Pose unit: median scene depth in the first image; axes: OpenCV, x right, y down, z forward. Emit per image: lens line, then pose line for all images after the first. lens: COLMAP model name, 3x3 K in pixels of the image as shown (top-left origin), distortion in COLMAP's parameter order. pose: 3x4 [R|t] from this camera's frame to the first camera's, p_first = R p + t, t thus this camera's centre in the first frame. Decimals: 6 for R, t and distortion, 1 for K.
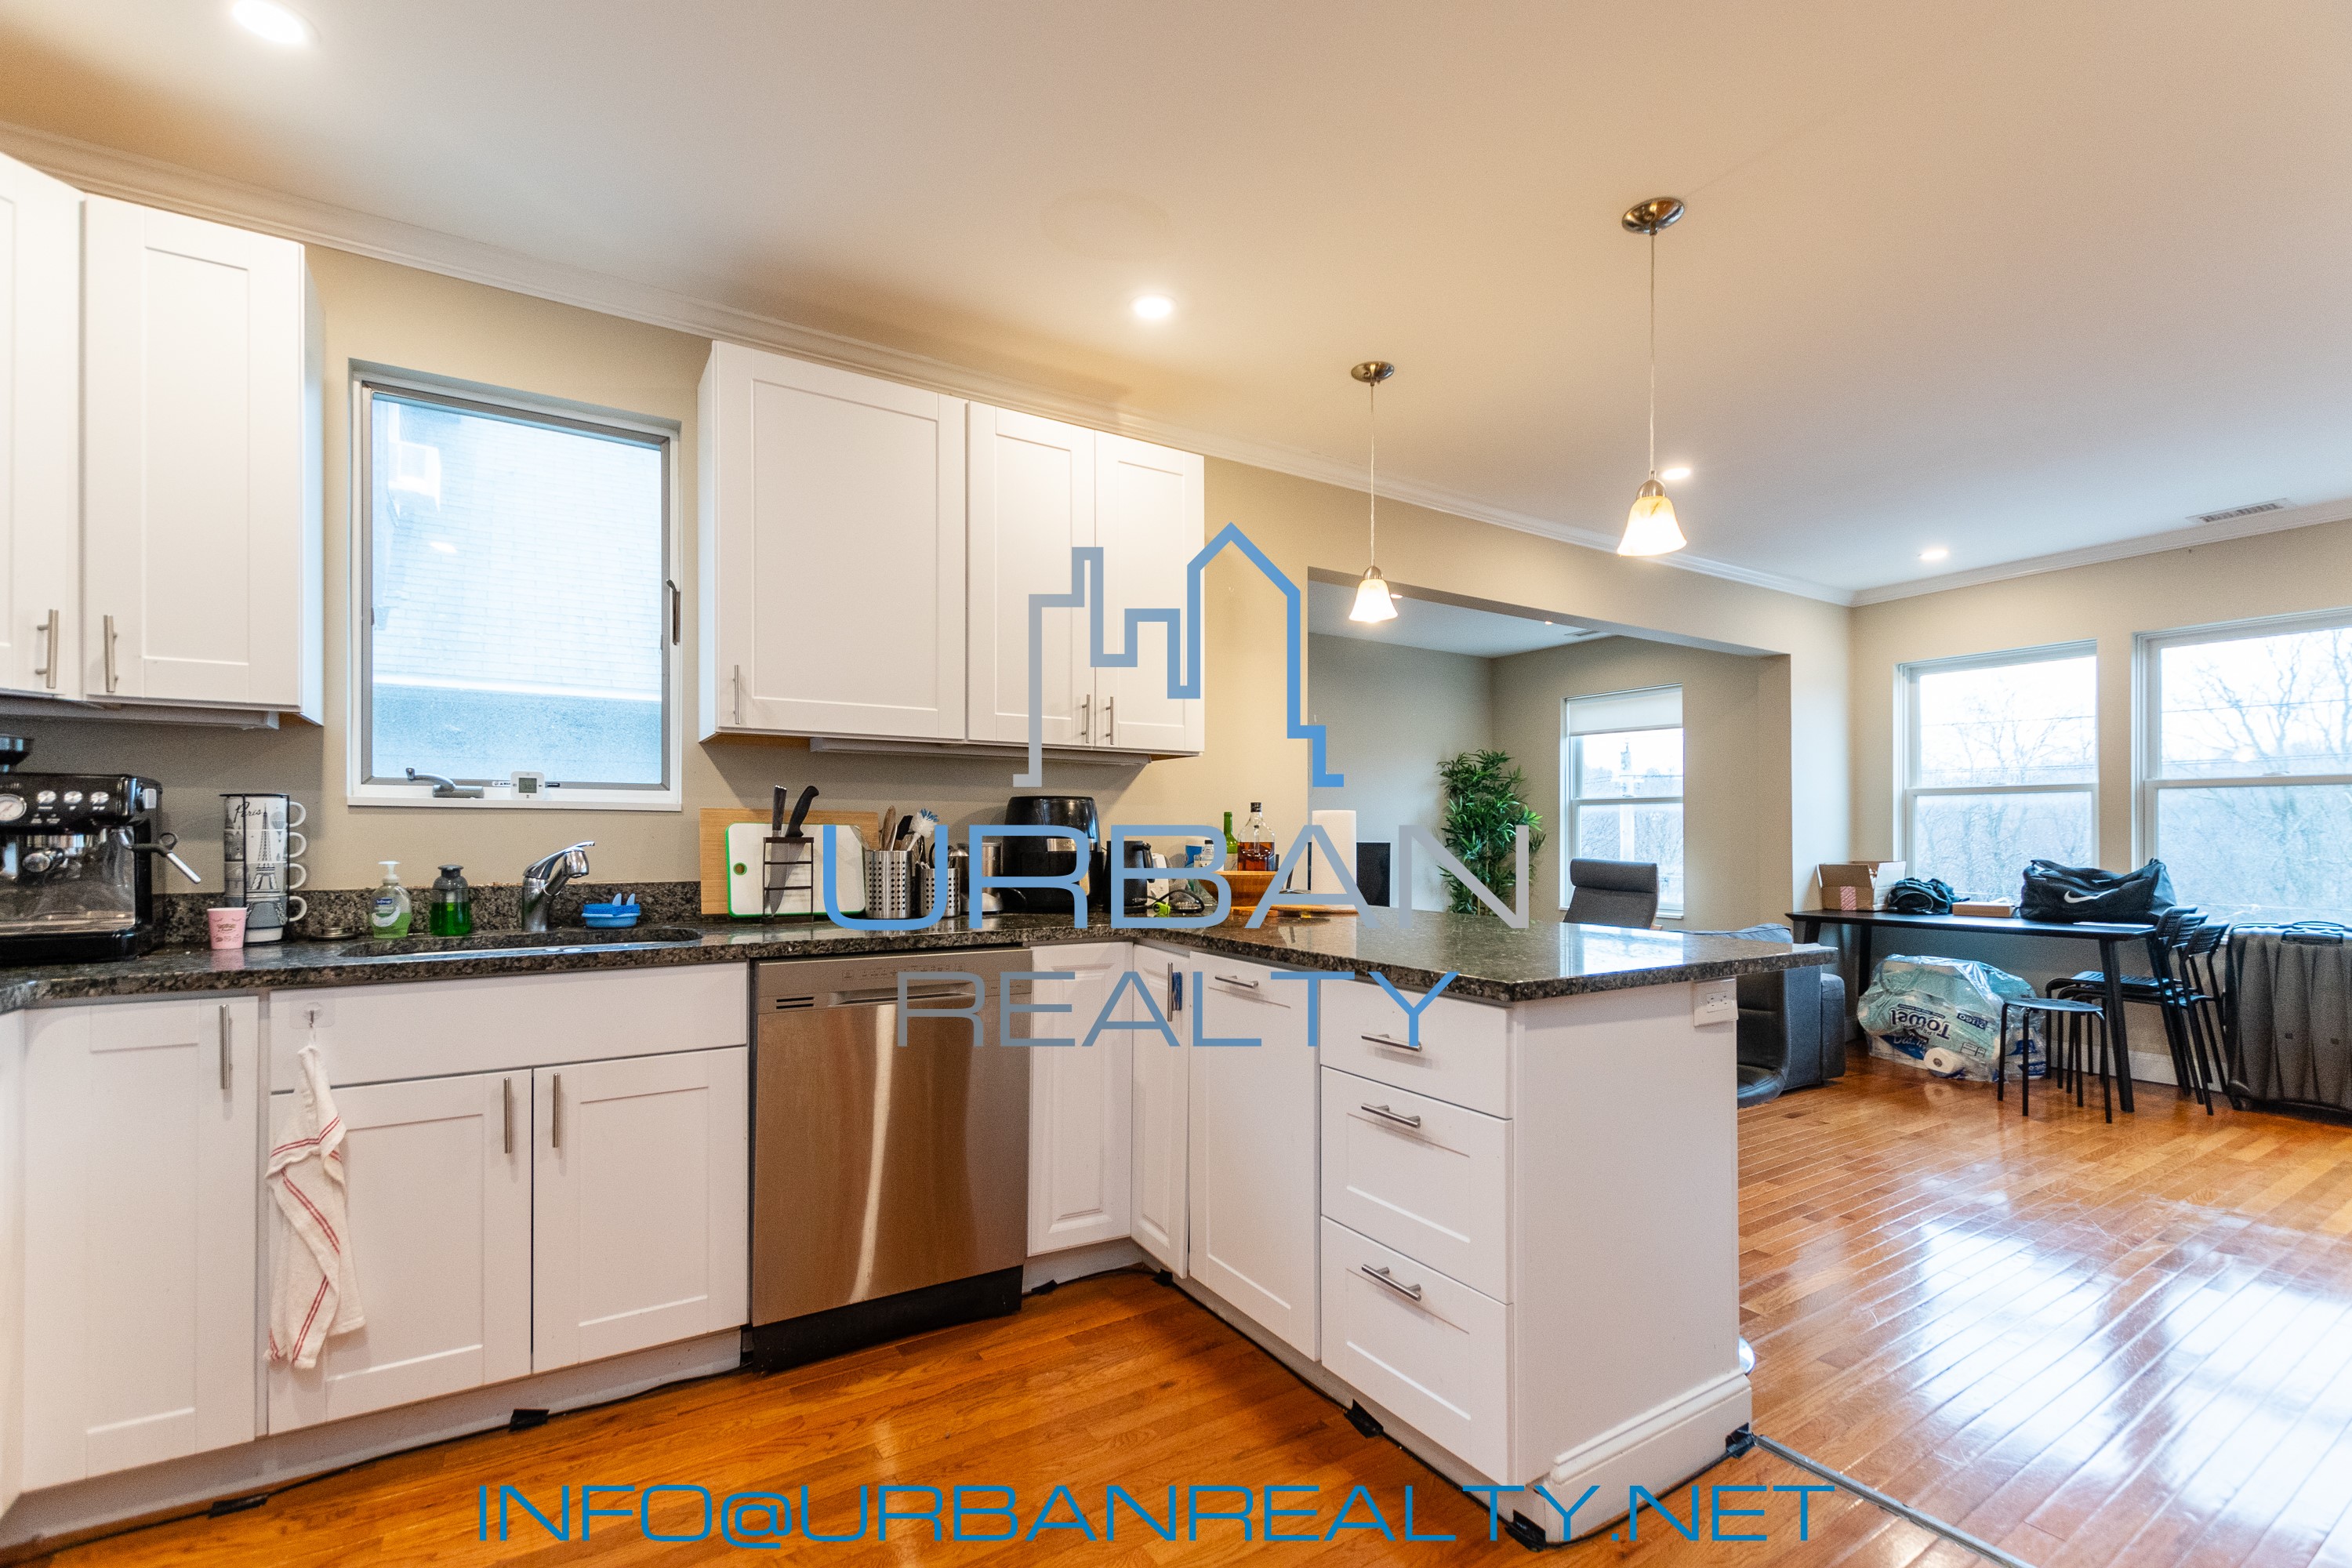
lens RADIAL K [[1003.8, 0, 1177.7], [0, 1003.8, 794.3], [0, 0, 1]] dist [0.014586, -0.007932]
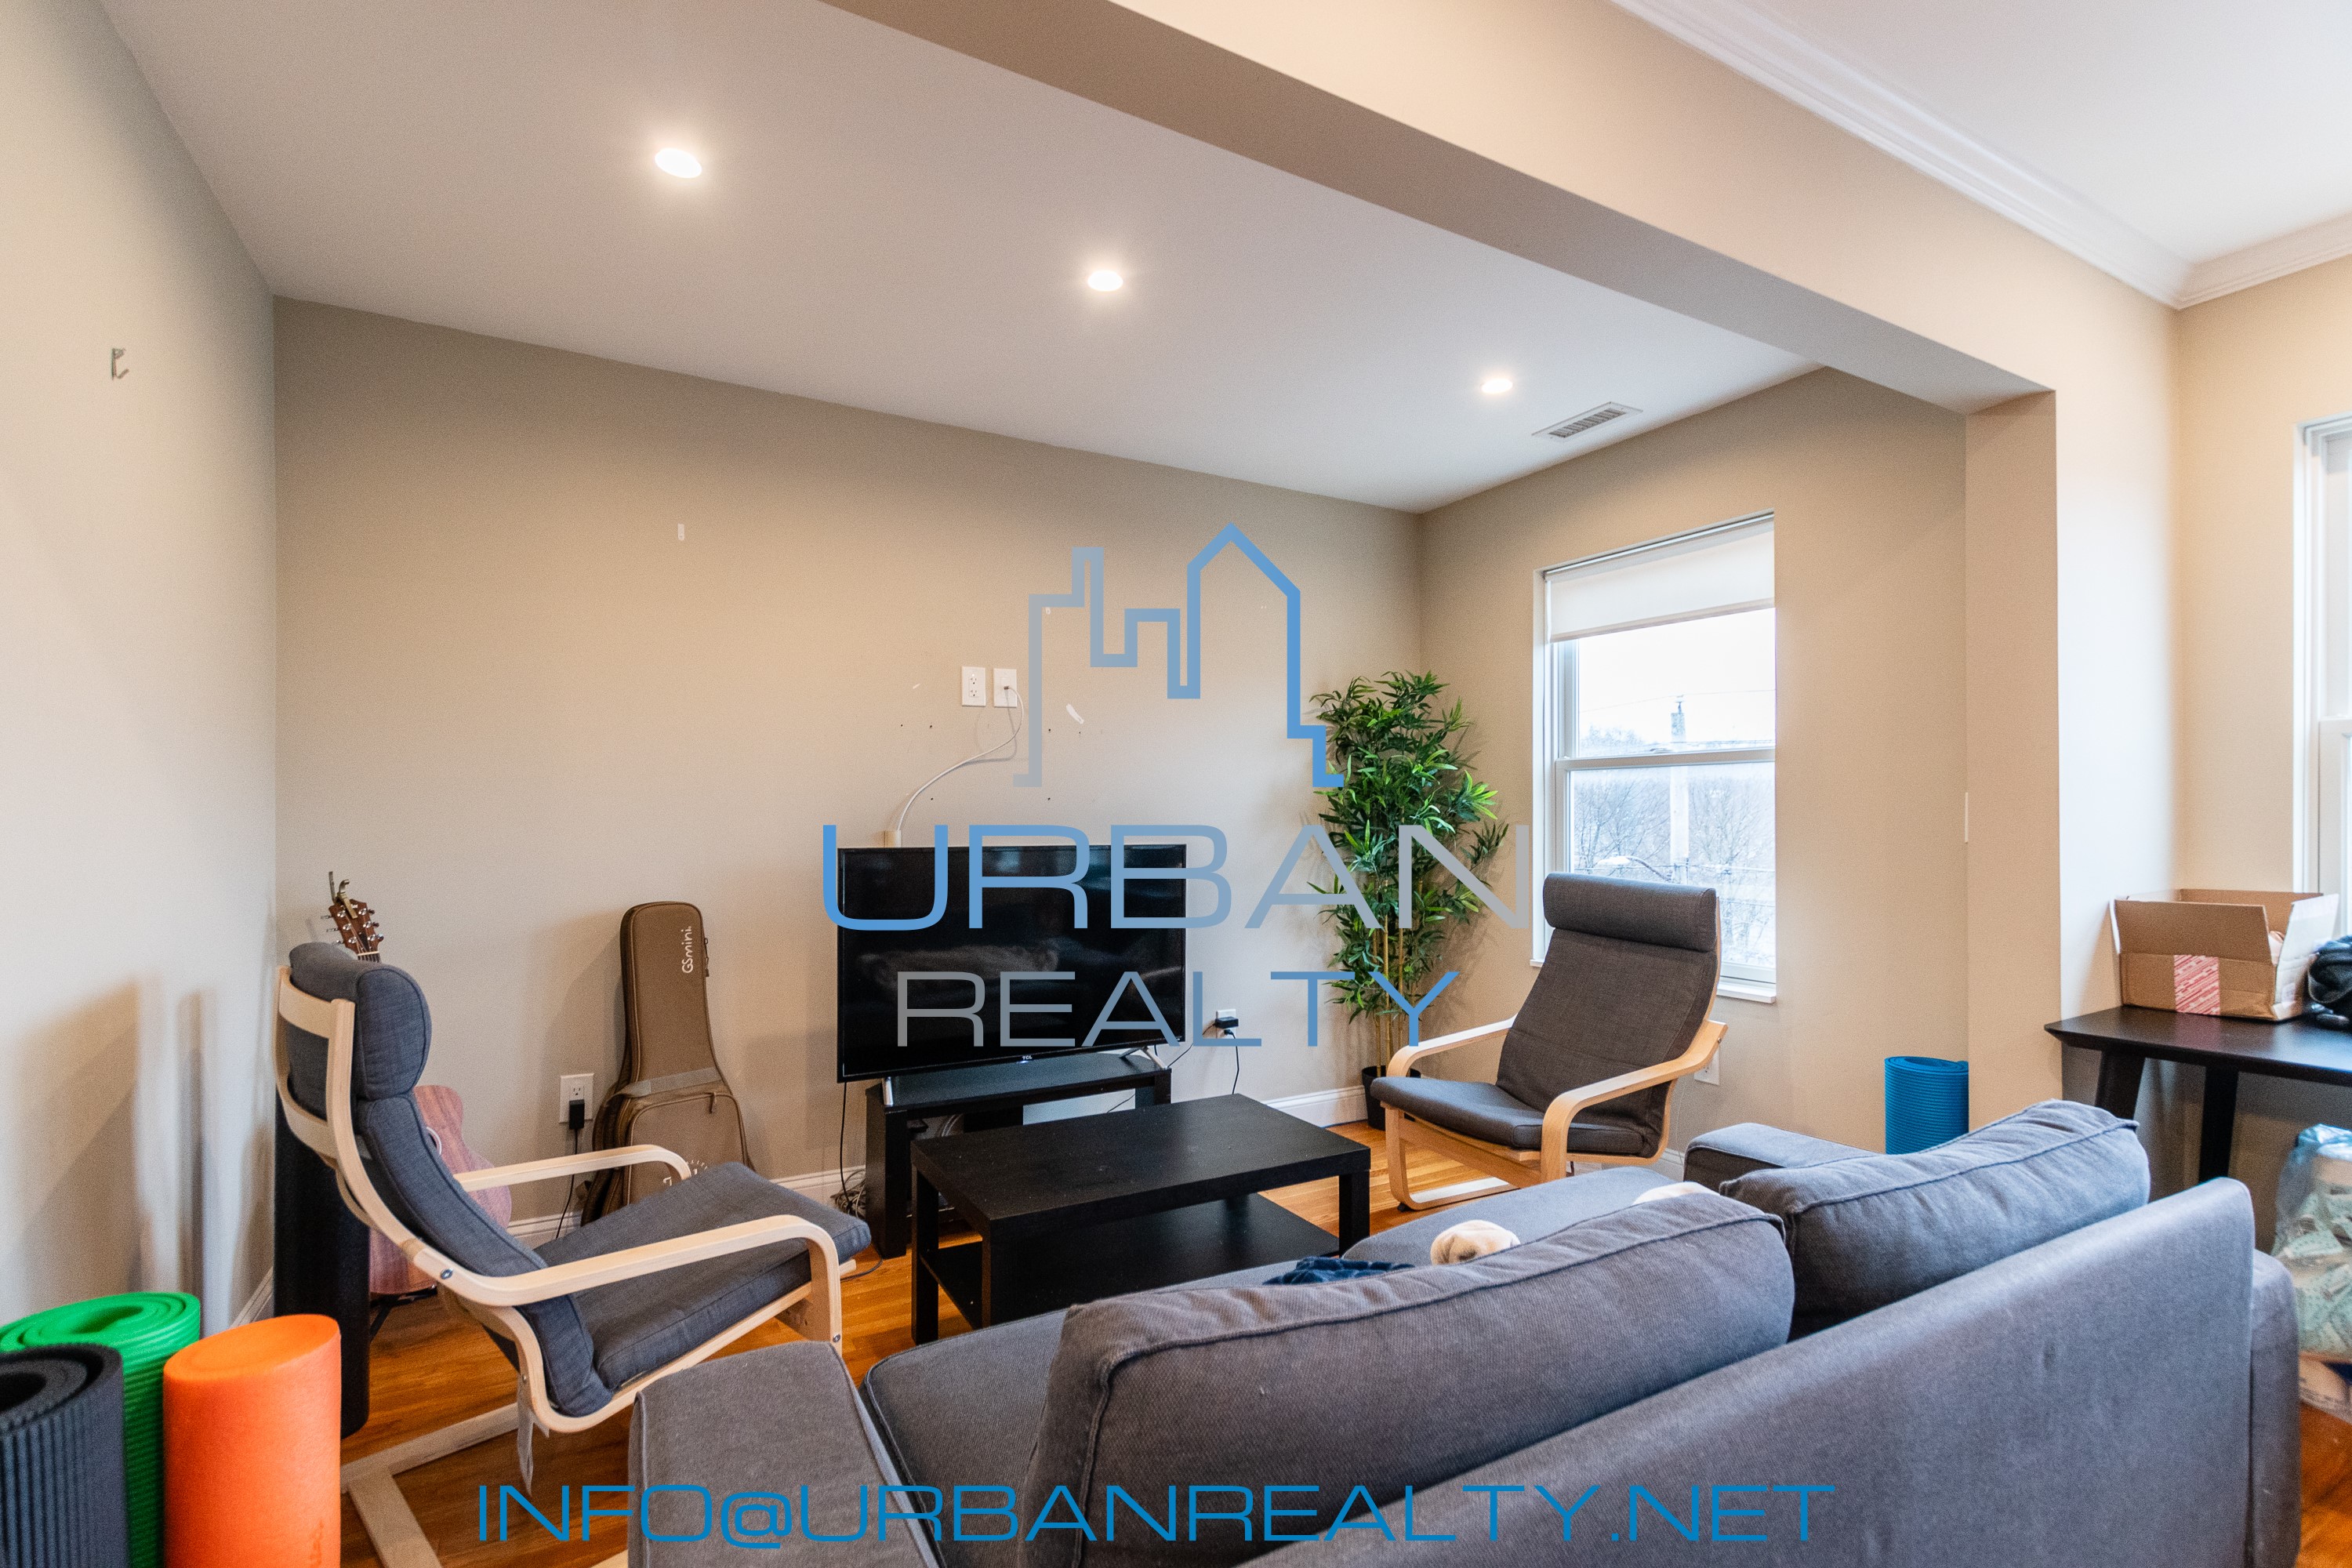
lens RADIAL K [[1003.8, 0, 1177.7], [0, 1003.8, 794.3], [0, 0, 1]] dist [0.014586, -0.007932]
pose [[0.998917, -0.006554, -0.046056, 0.217221], [0.007416, 0.999800, 0.018579, 0.012103], [0.045925, -0.018900, 0.998766, 0.460845]]
